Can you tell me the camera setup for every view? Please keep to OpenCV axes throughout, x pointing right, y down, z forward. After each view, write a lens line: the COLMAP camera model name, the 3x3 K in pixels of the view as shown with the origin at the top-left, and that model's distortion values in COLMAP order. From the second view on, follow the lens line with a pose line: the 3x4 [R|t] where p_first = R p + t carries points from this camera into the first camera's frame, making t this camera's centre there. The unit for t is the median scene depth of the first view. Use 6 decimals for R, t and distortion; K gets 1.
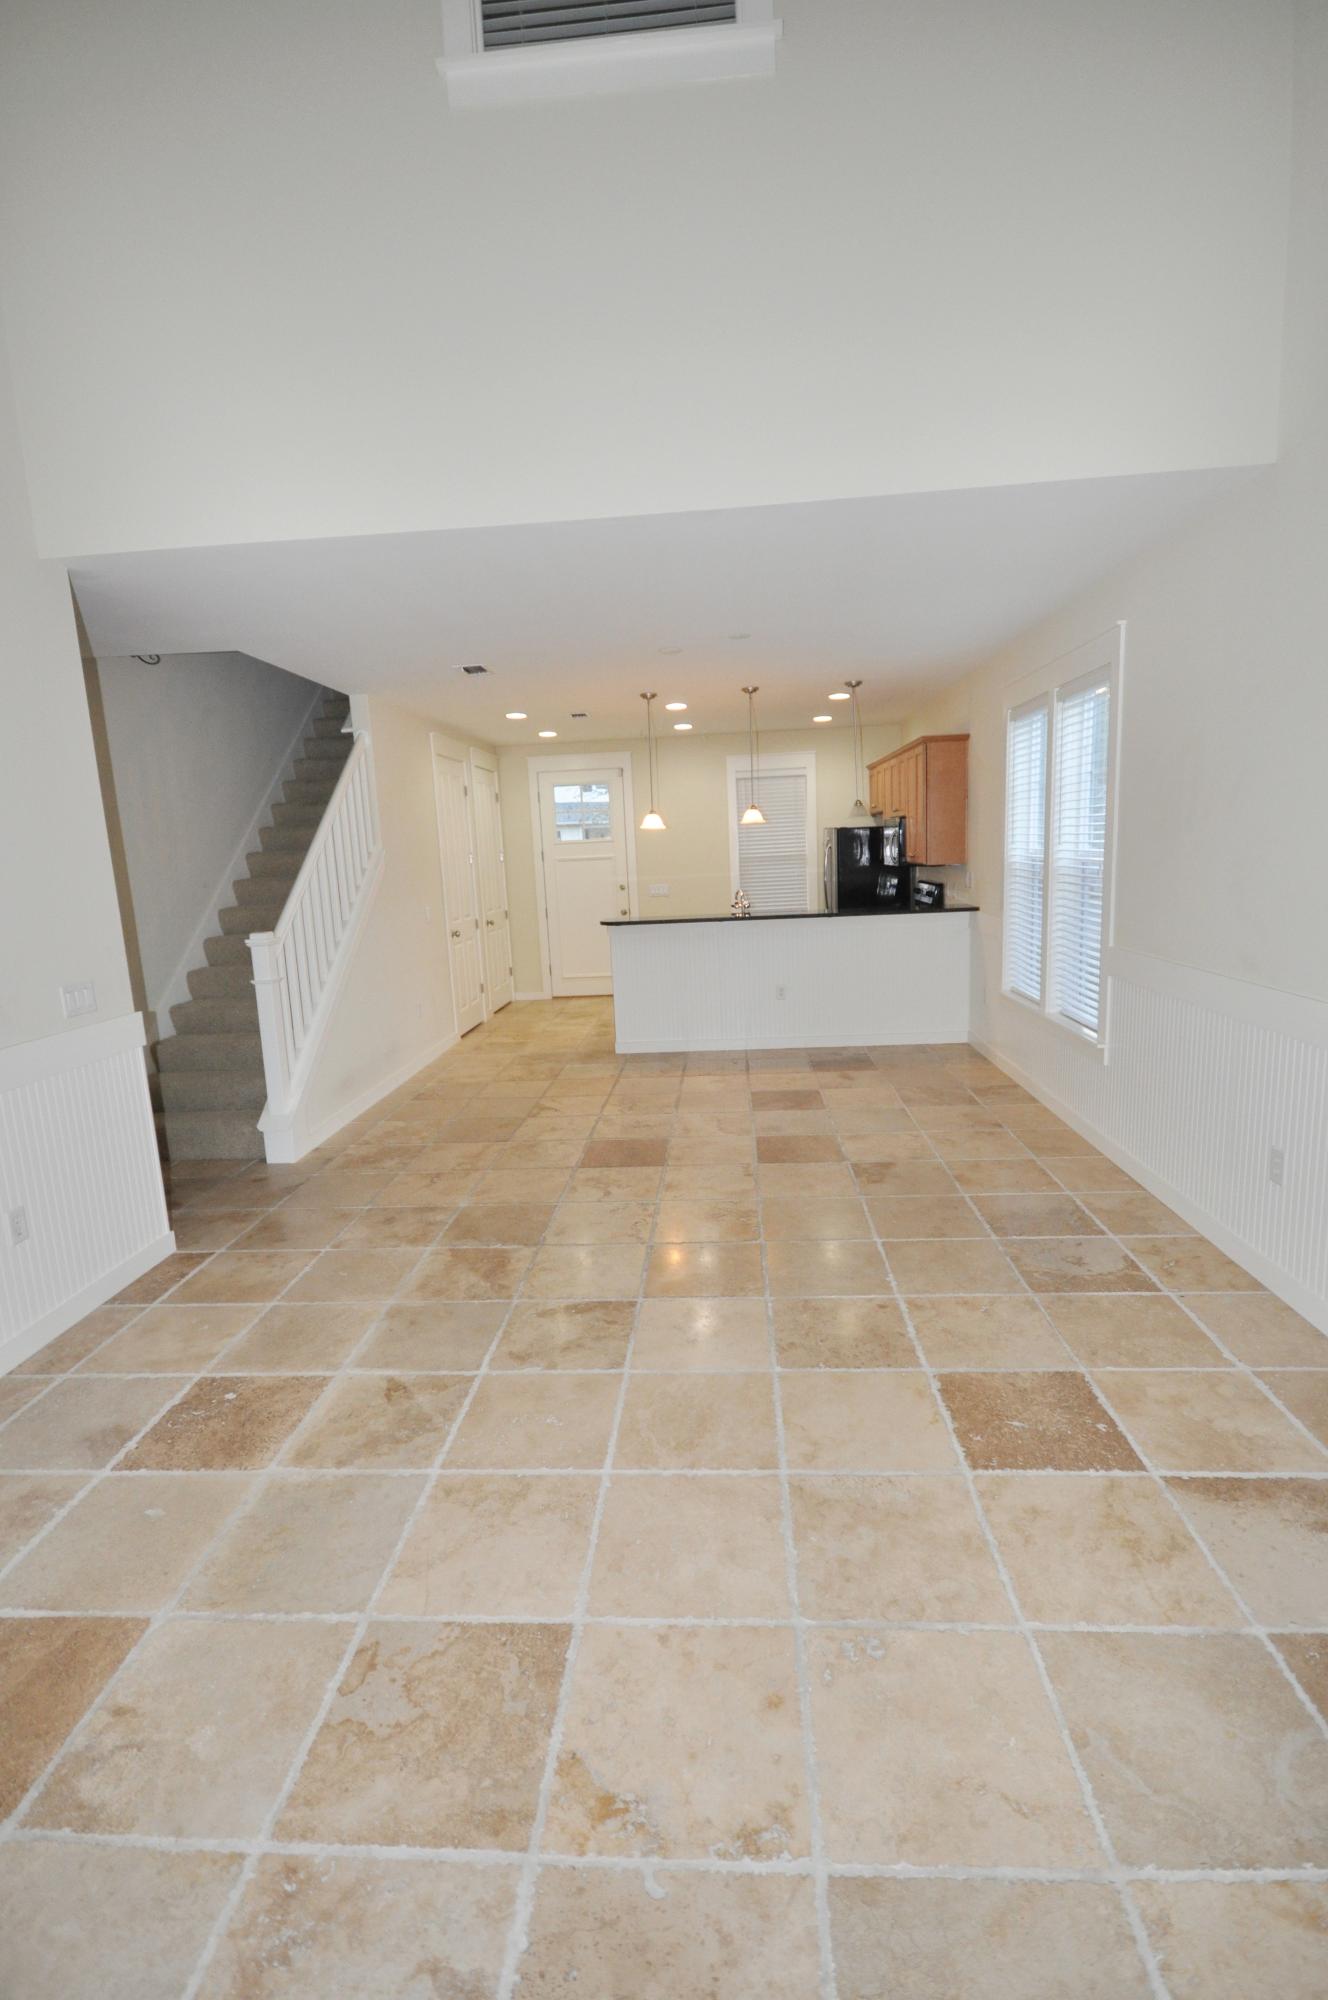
lens RADIAL K [[903.8, 0, 664.0], [0, 903.8, 1000.0], [0, 0, 1]] dist [0.000318, 0.000014]
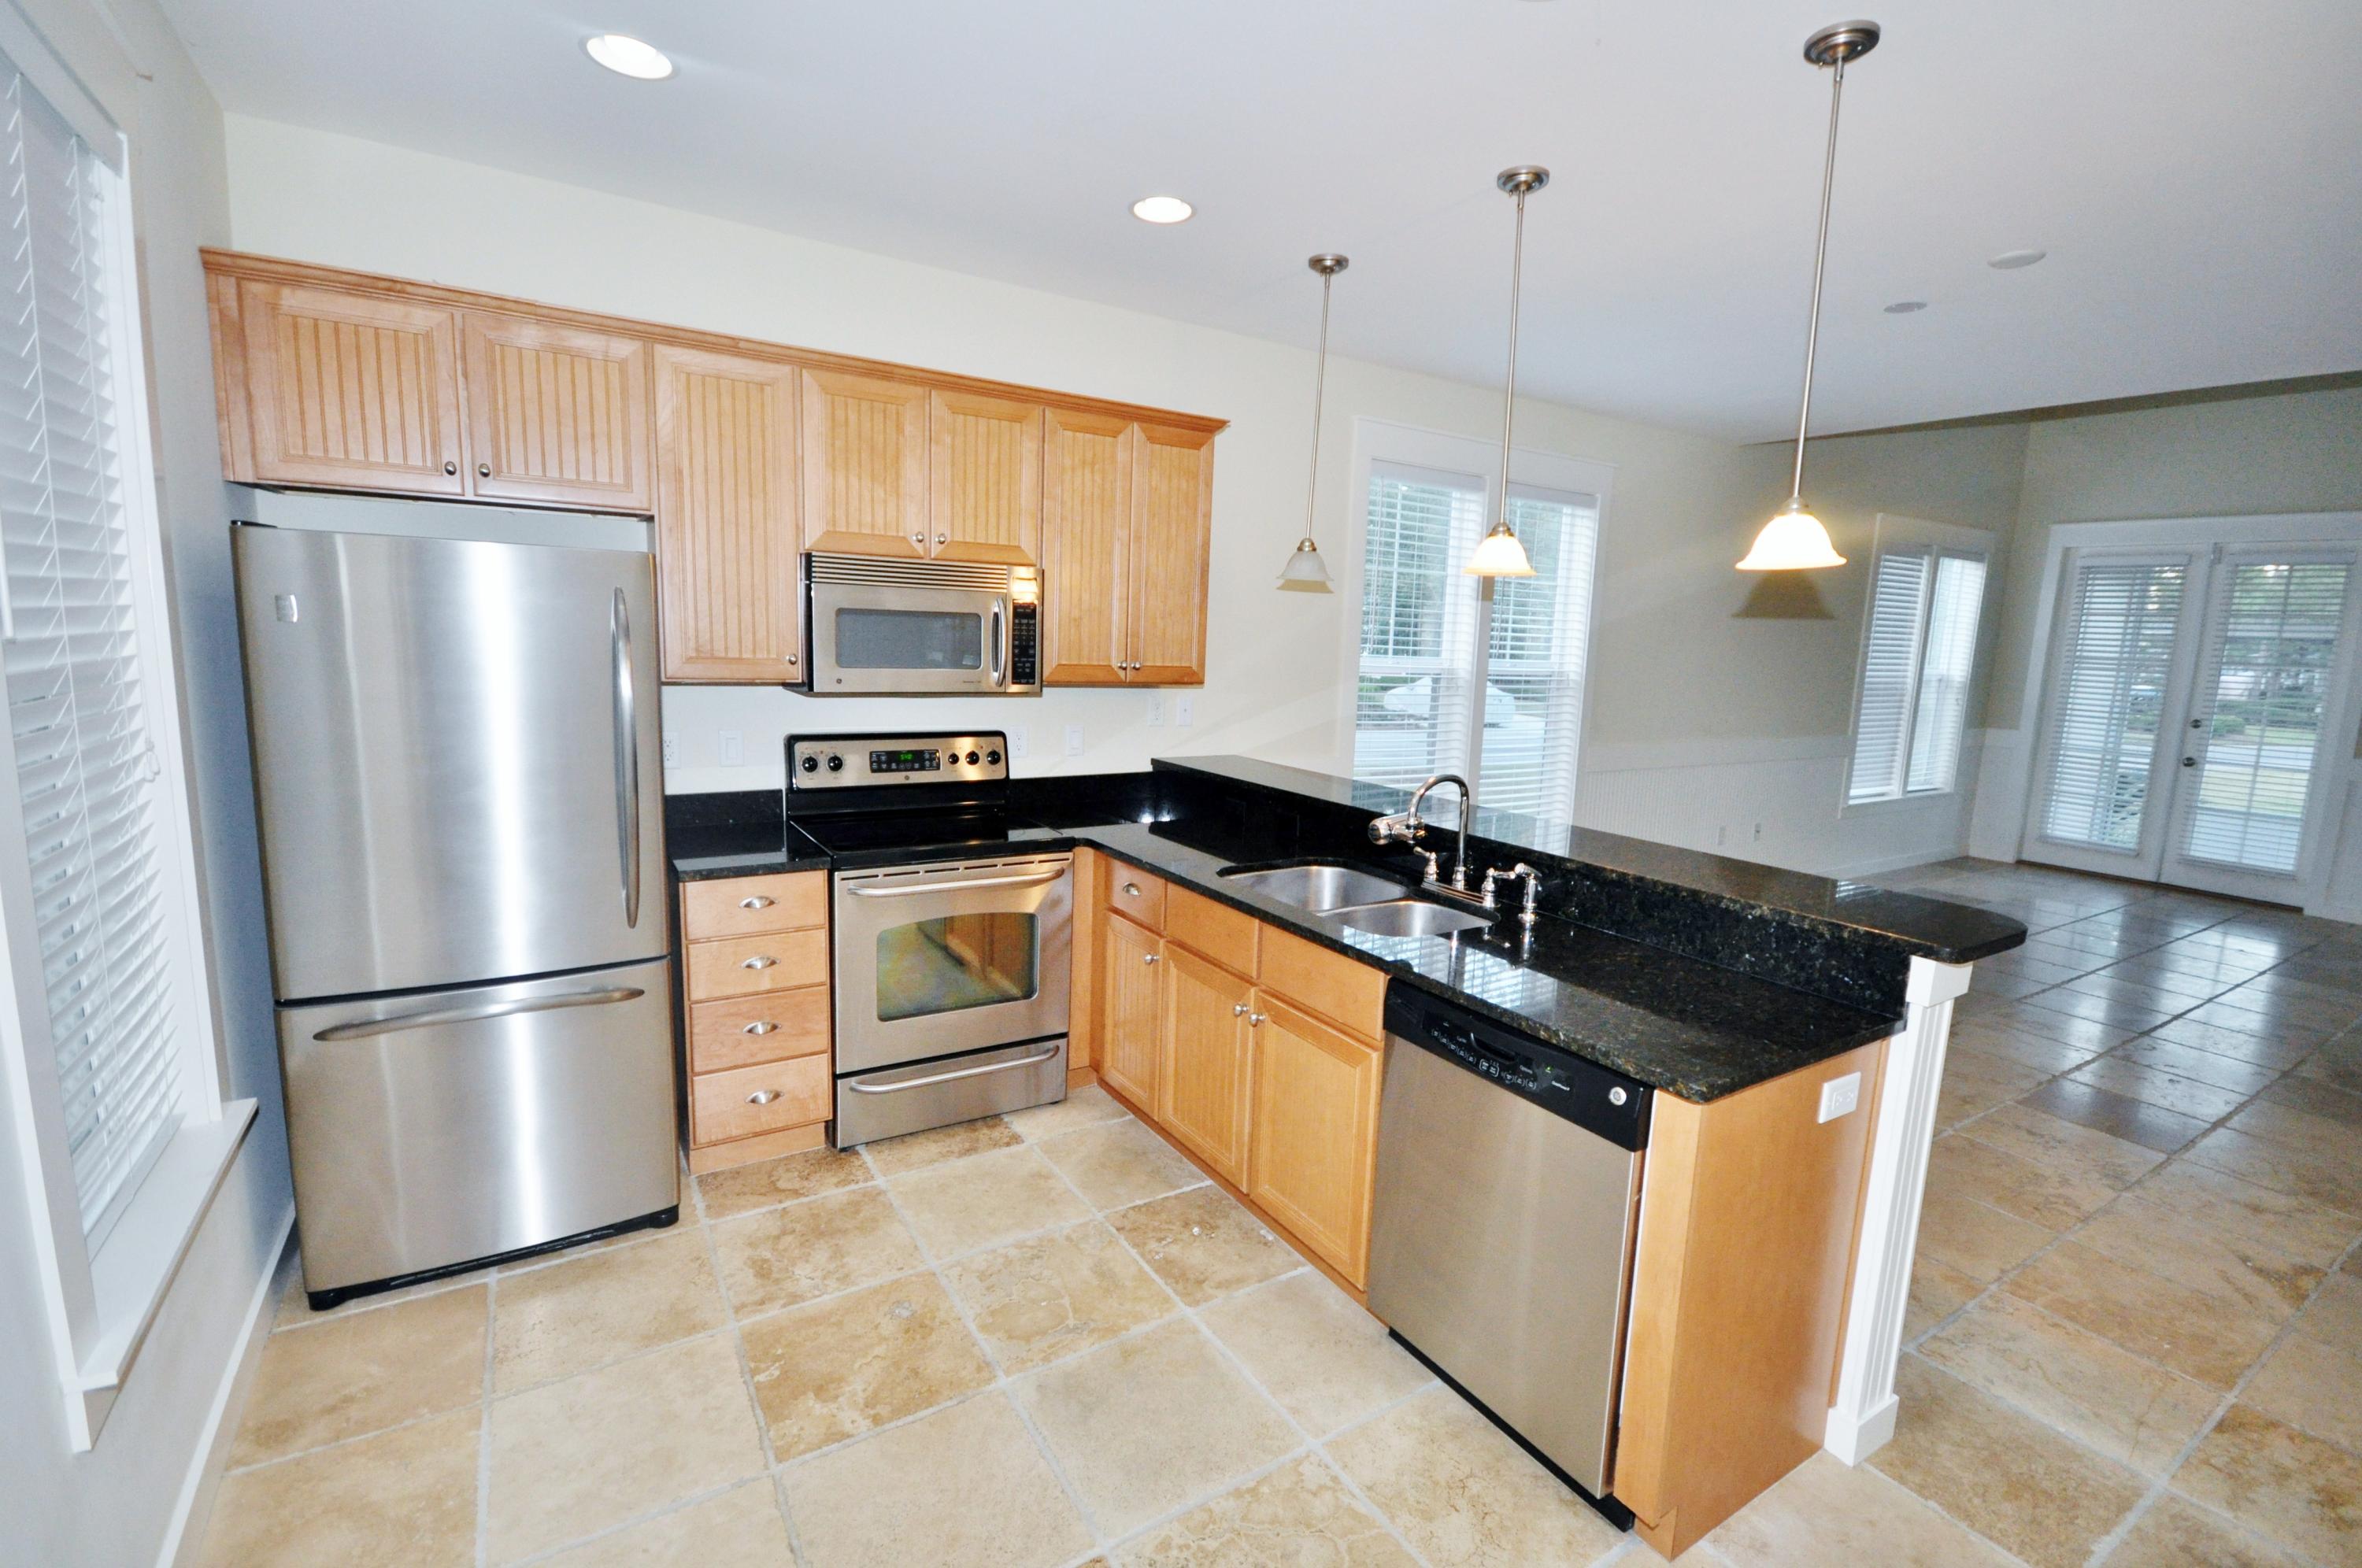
lens RADIAL K [[1087.1, 0, 1185.3], [0, 1087.1, 800.5], [0, 0, 1]] dist [-0.001539, 0.000096]
pose [[-0.609478, -0.108912, 0.785287, -0.317492], [0.117230, 0.967250, 0.225133, -0.435481], [-0.784088, 0.229273, -0.576749, 2.684698]]
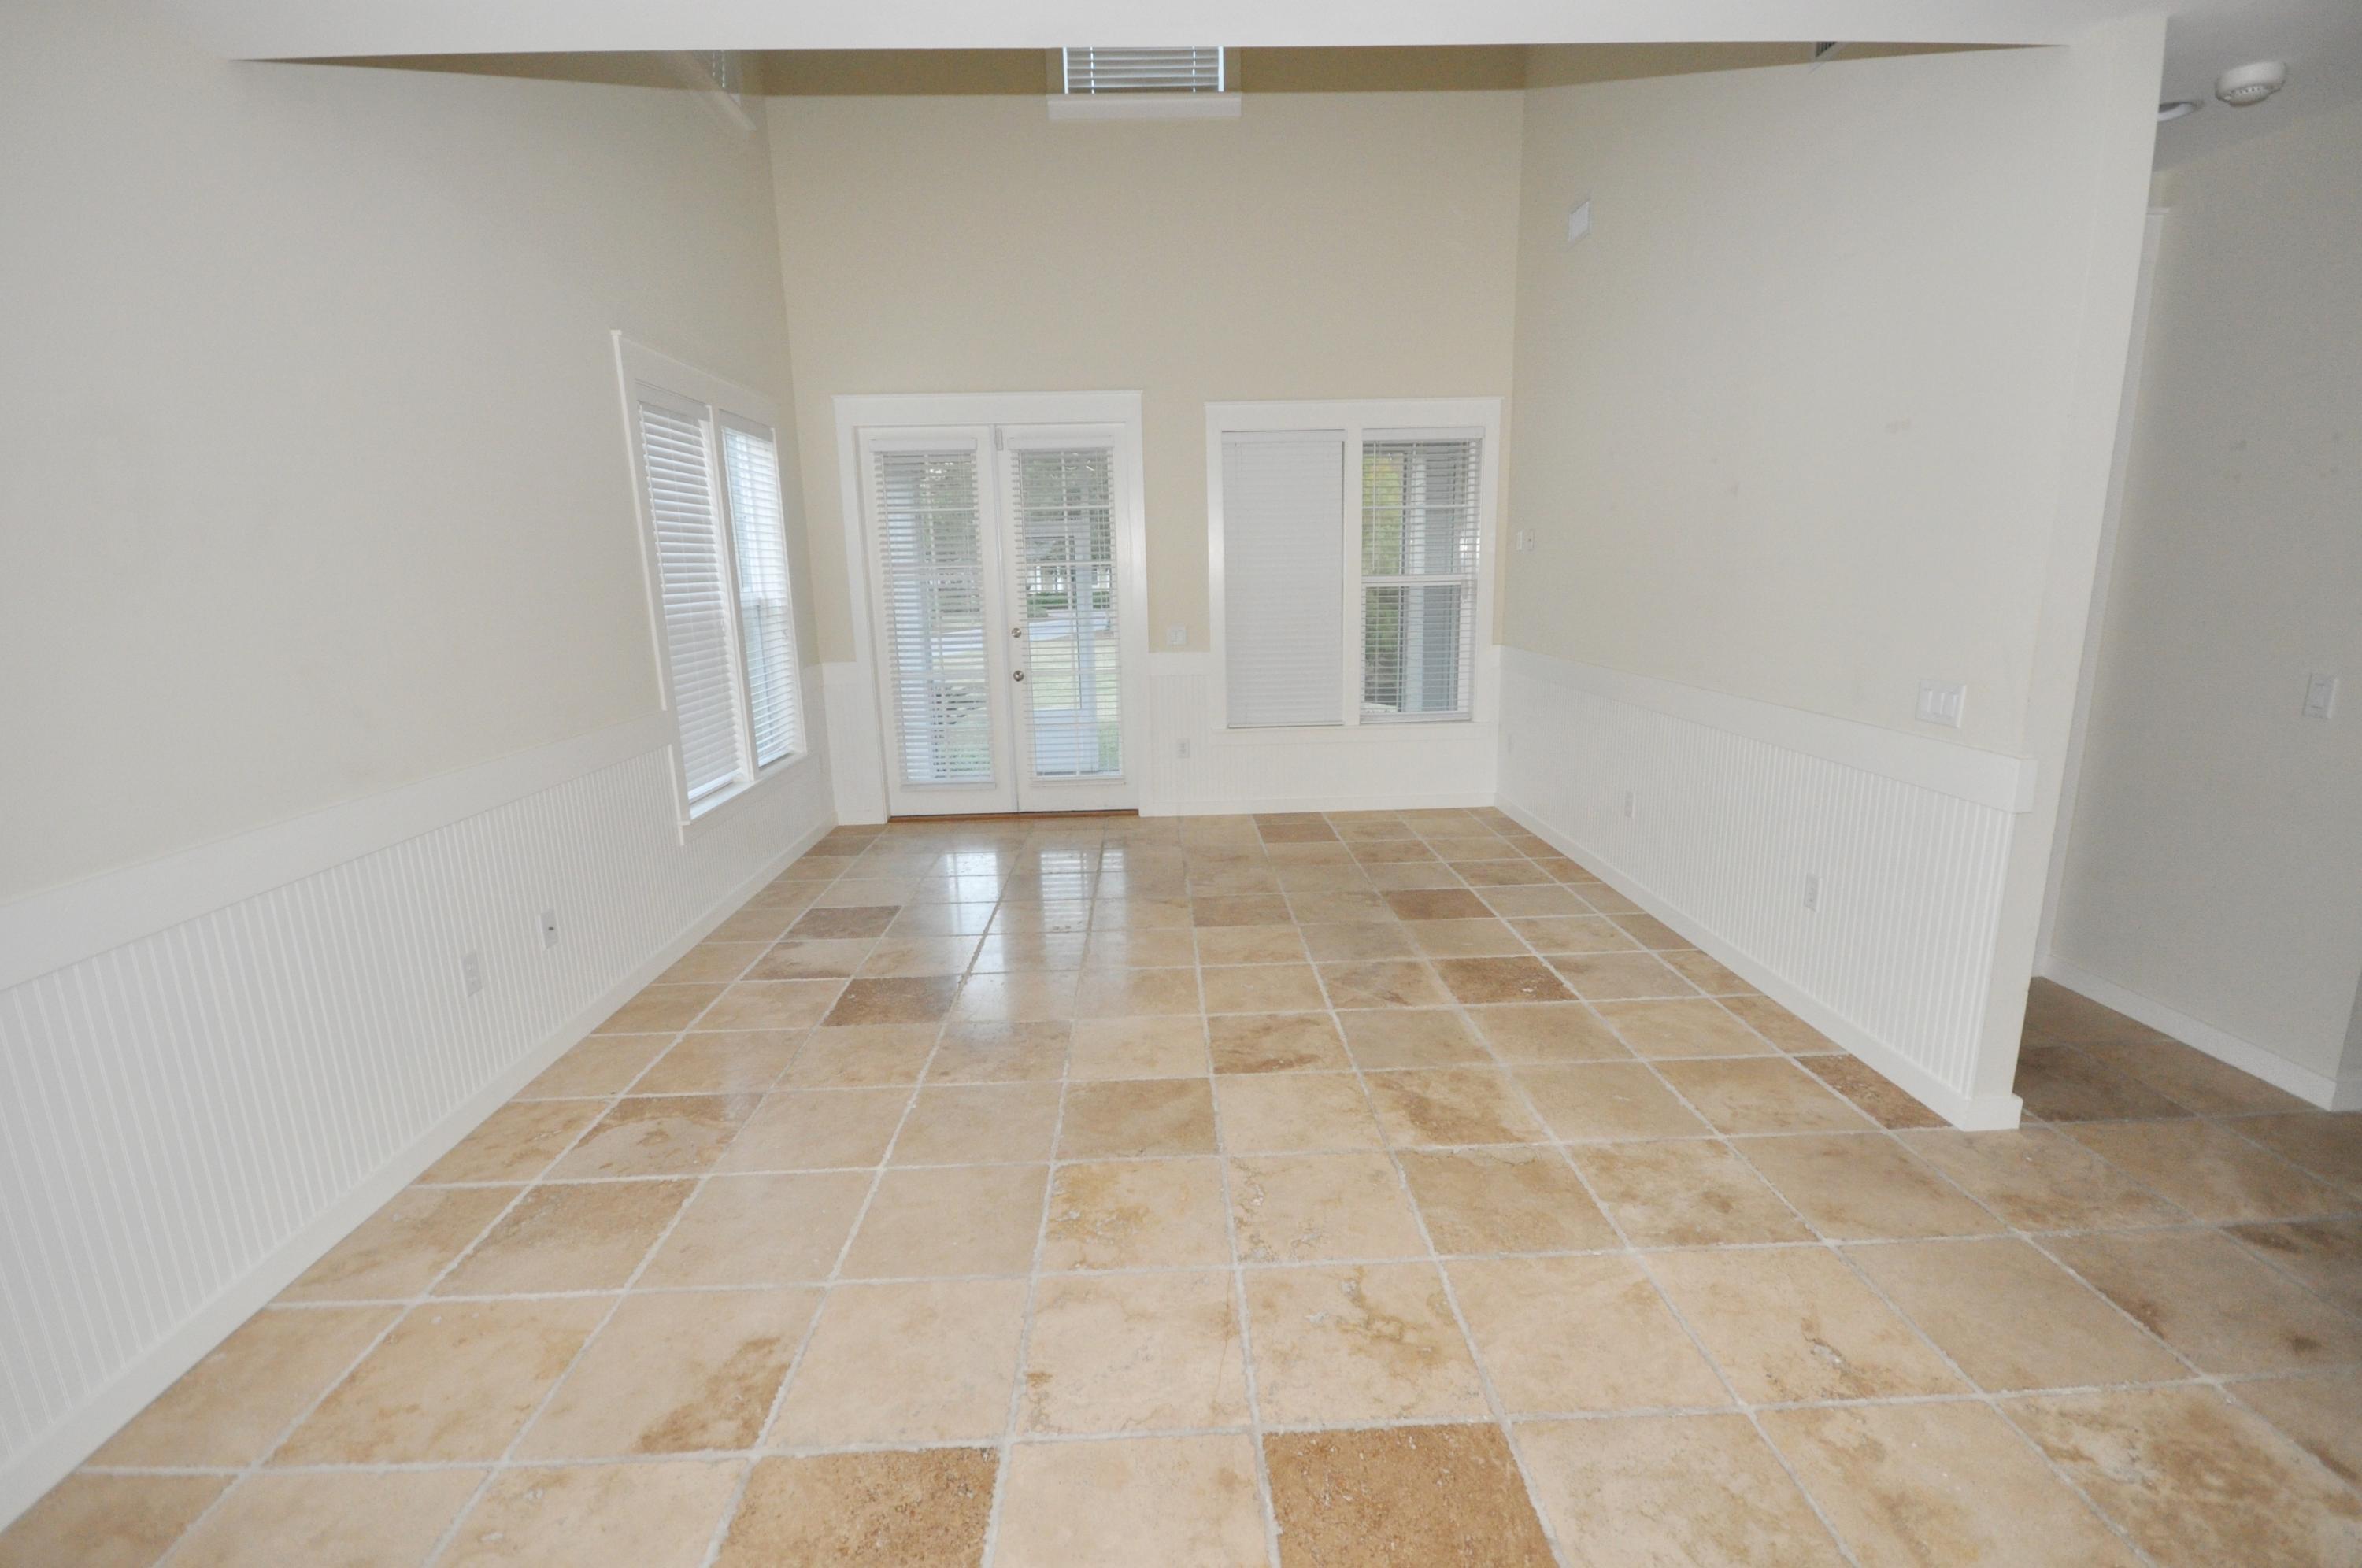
lens RADIAL K [[1087.1, 0, 1185.3], [0, 1087.1, 800.5], [0, 0, 1]] dist [-0.001539, 0.000096]
pose [[-0.992431, 0.089116, -0.084498, 0.060330], [0.051570, 0.926868, 0.371829, -0.289918], [0.111455, 0.364657, -0.924448, 1.767139]]
